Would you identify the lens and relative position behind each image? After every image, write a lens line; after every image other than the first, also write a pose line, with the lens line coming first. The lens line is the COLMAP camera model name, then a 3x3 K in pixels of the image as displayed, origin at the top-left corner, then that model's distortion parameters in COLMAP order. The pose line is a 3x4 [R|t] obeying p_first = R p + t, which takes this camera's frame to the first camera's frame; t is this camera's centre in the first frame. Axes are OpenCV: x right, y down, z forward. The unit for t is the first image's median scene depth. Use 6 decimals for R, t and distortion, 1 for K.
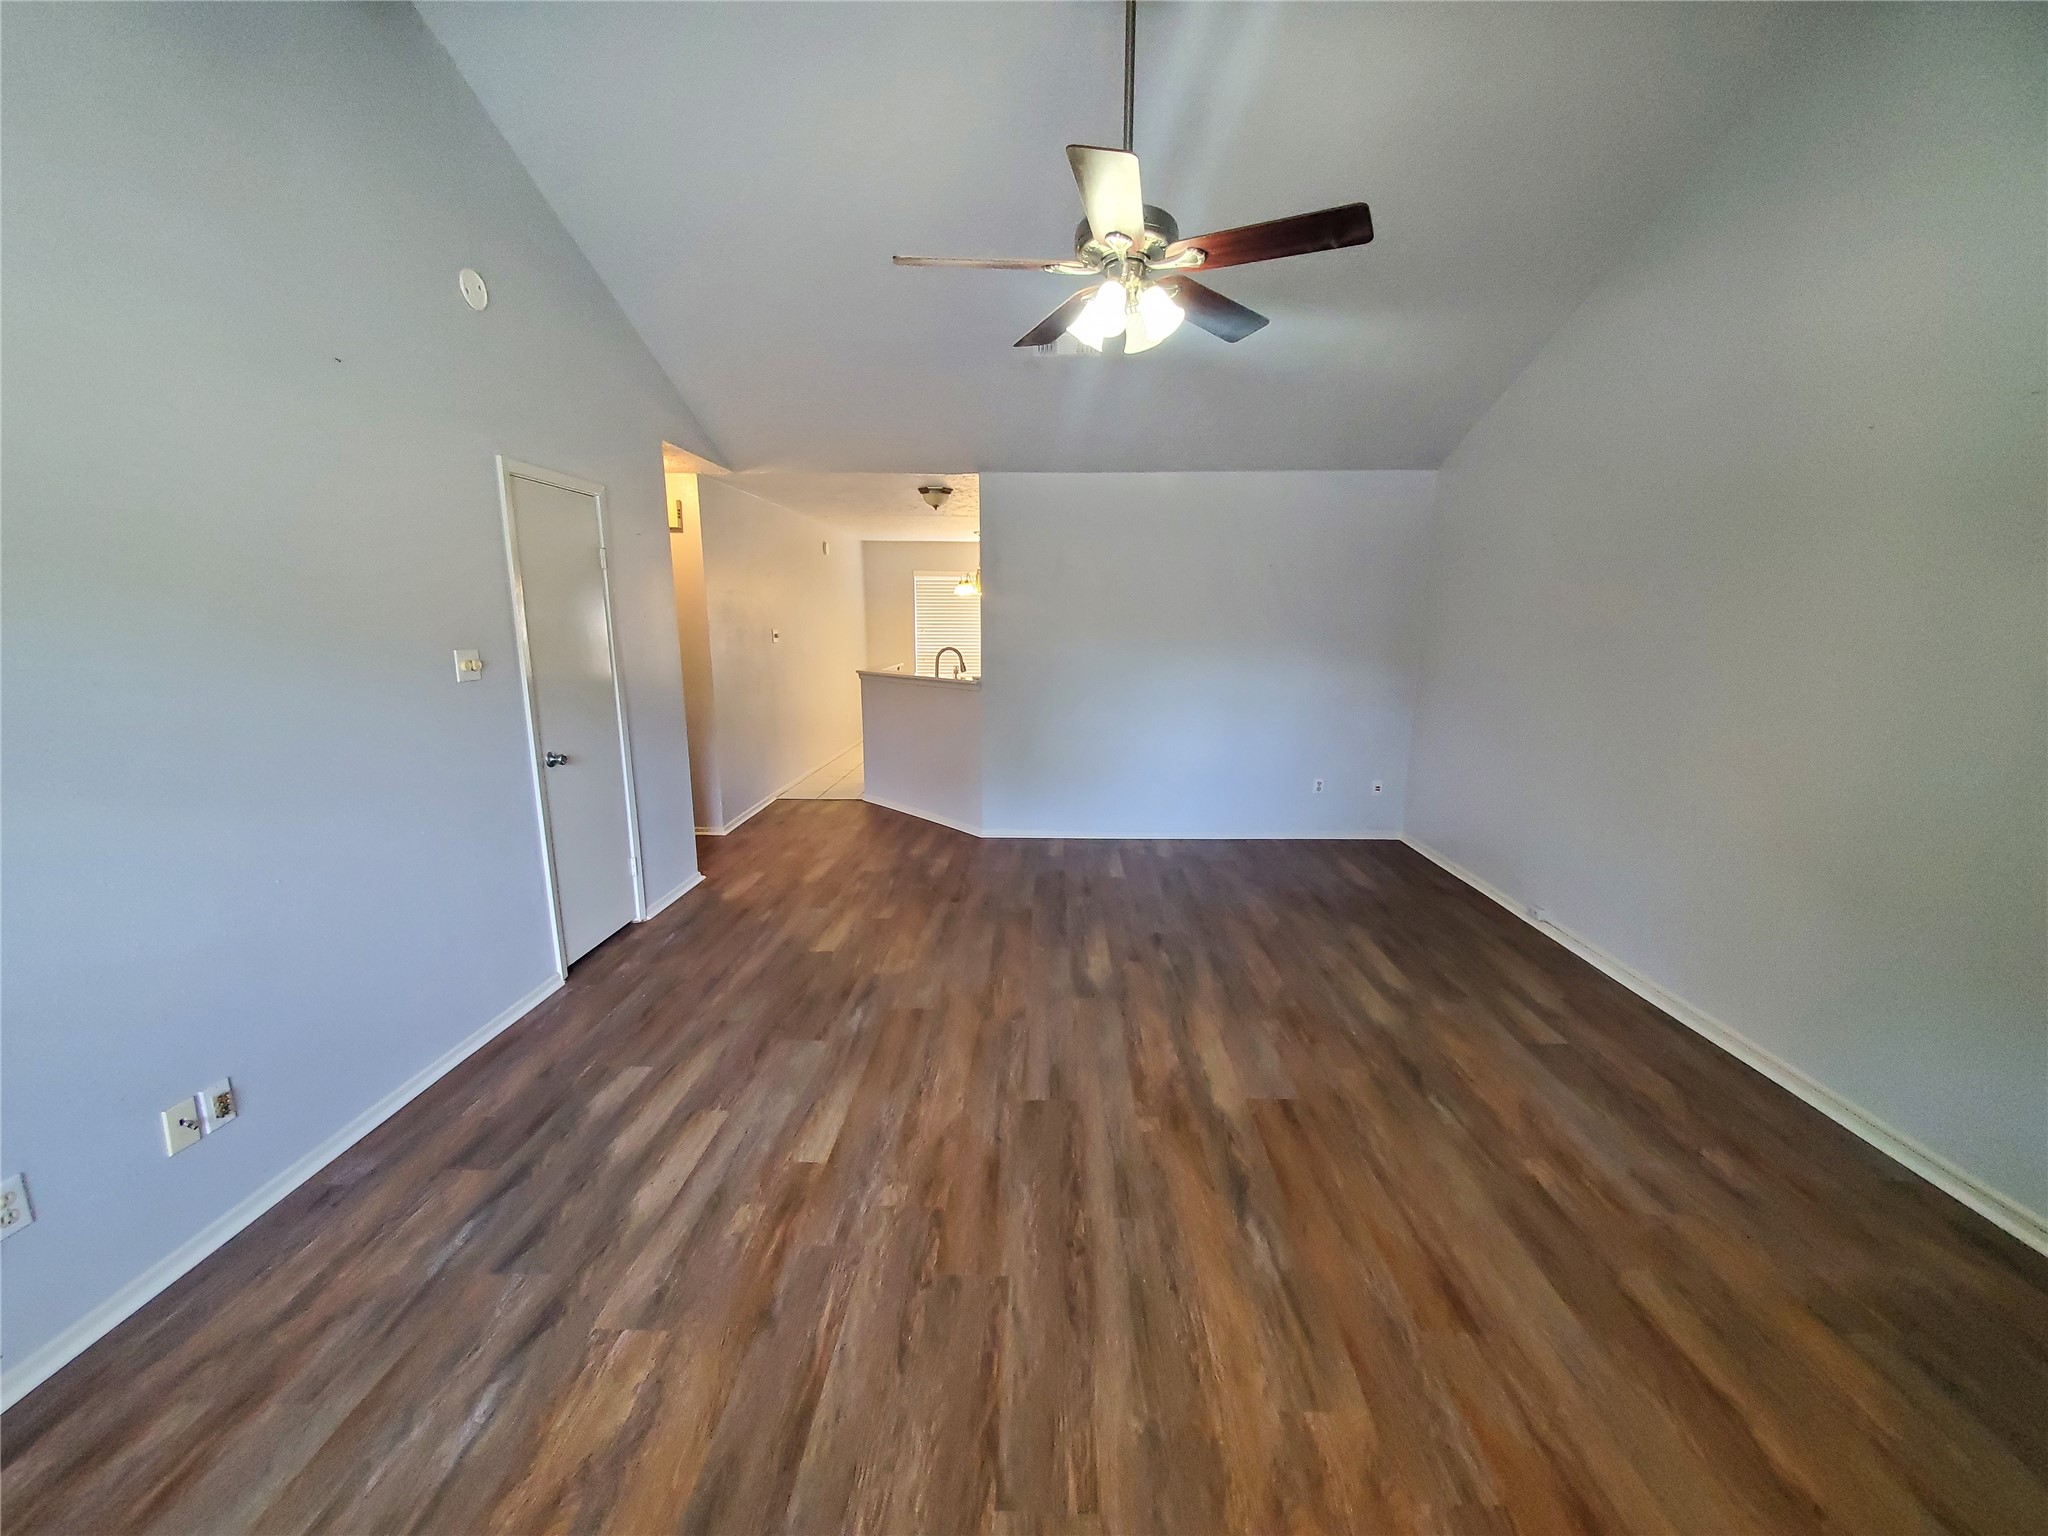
lens RADIAL K [[813.6, 0, 1027.0], [0, 813.6, 770.4], [0, 0, 1]] dist [-0.001406, 0.000501]
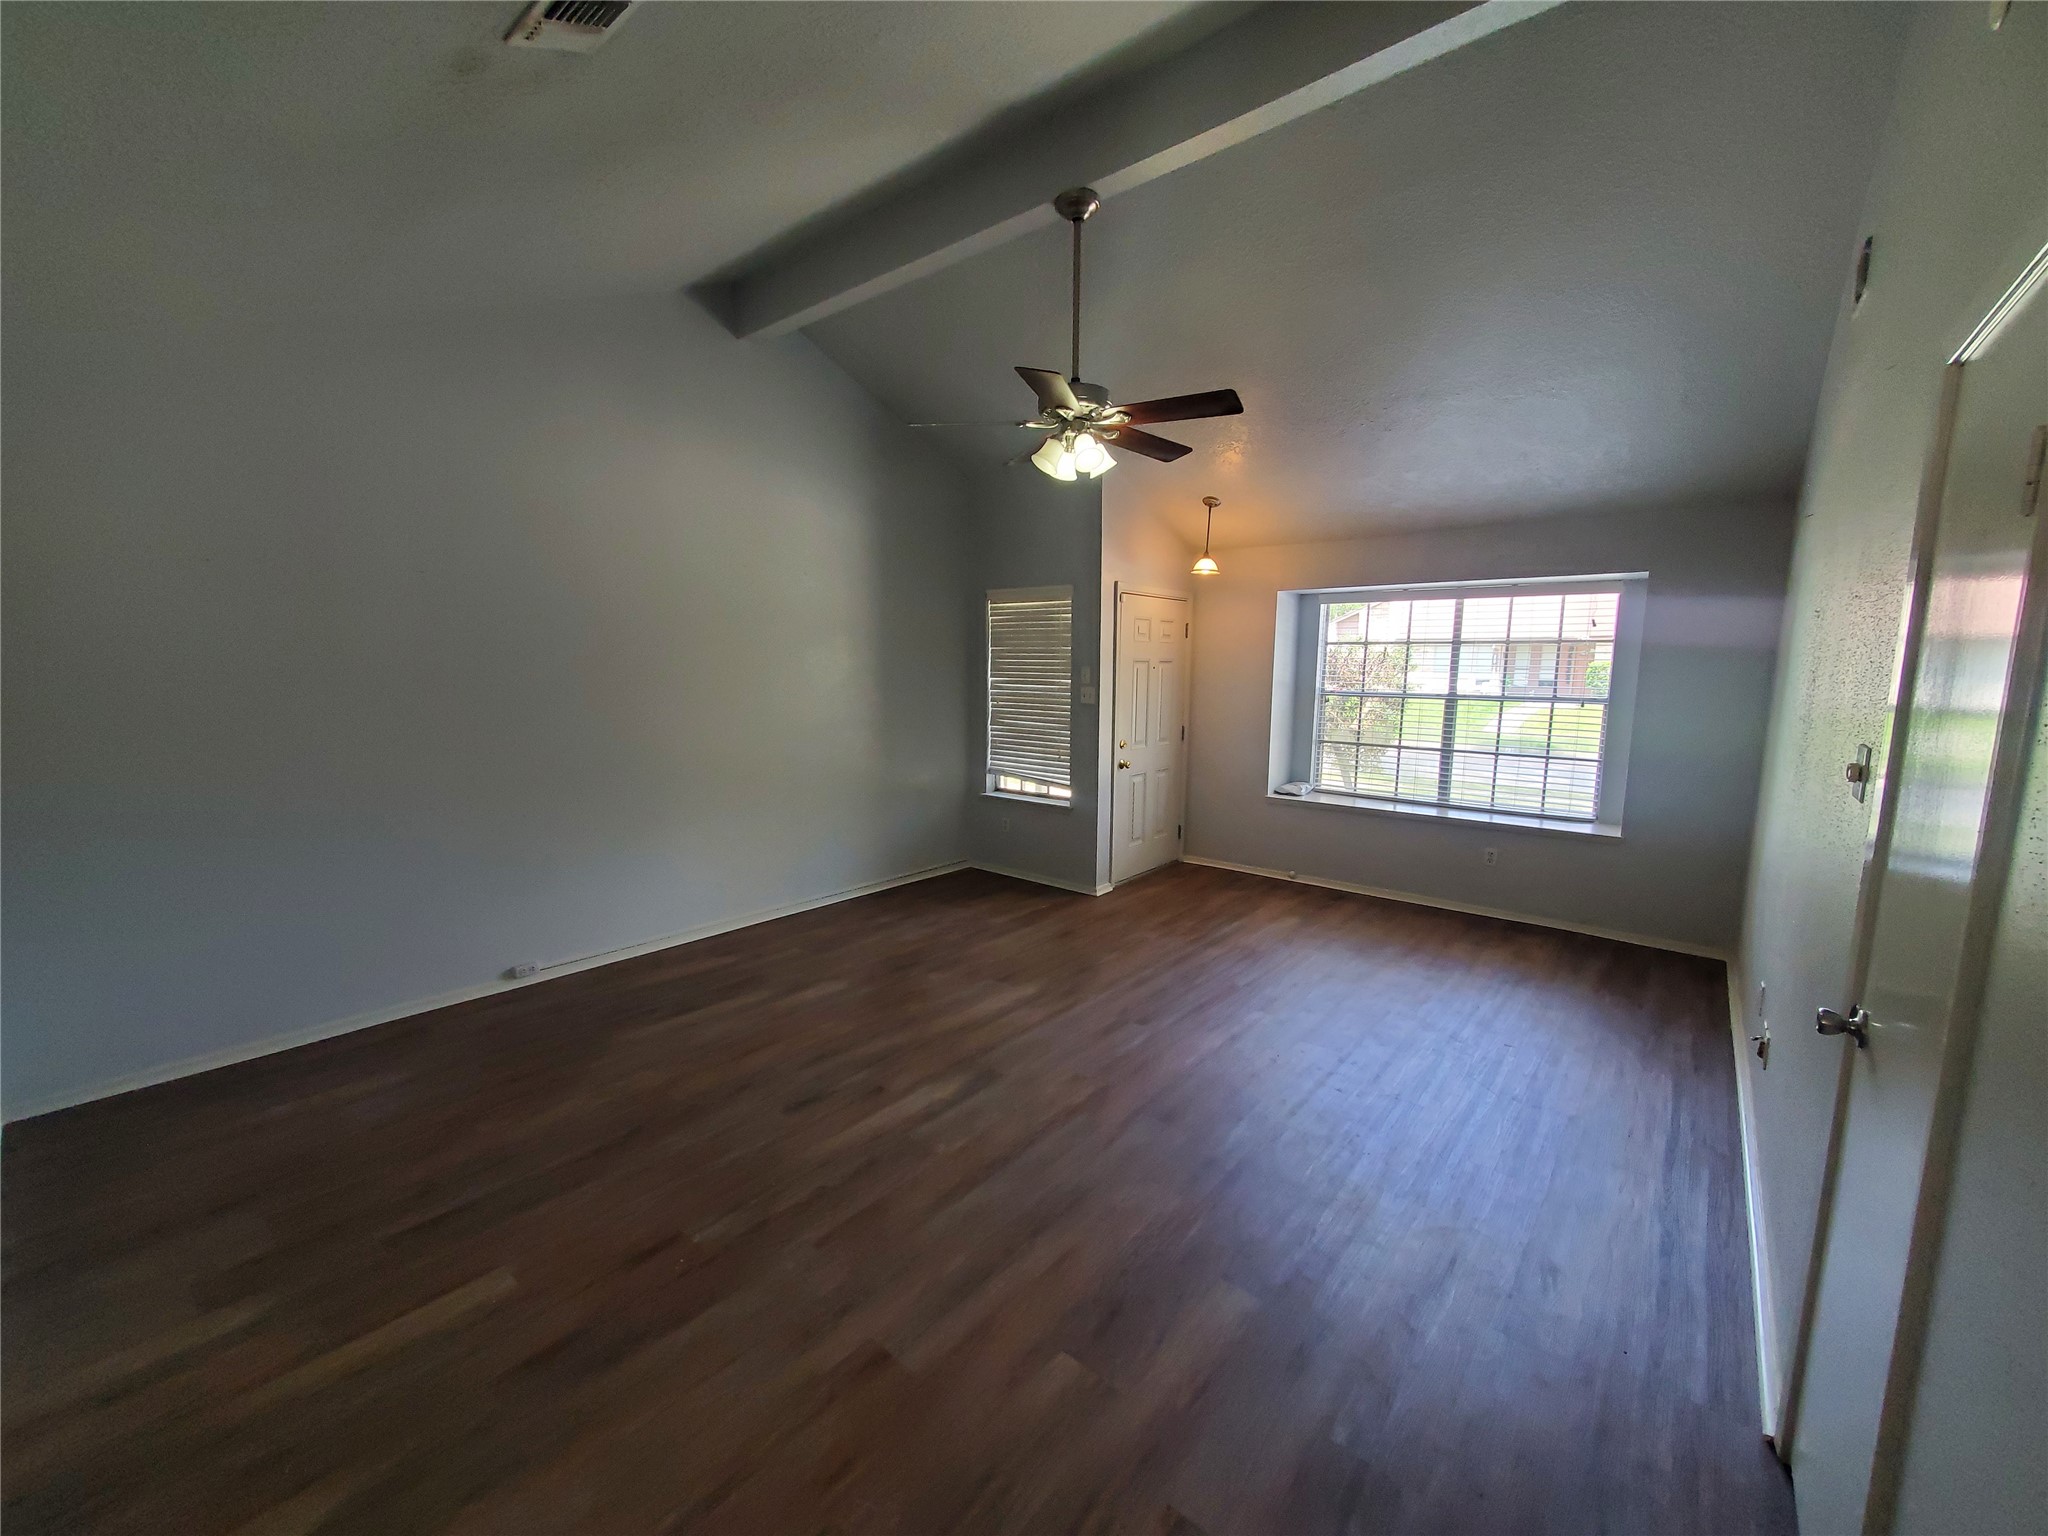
lens RADIAL K [[813.6, 0, 1021.9], [0, 813.6, 769.0], [0, 0, 1]] dist [-0.001406, 0.000501]
pose [[-0.782772, -0.087927, 0.616066, -0.523102], [0.108799, 0.955385, 0.274596, -0.326908], [-0.612724, 0.281973, -0.738282, 1.648374]]
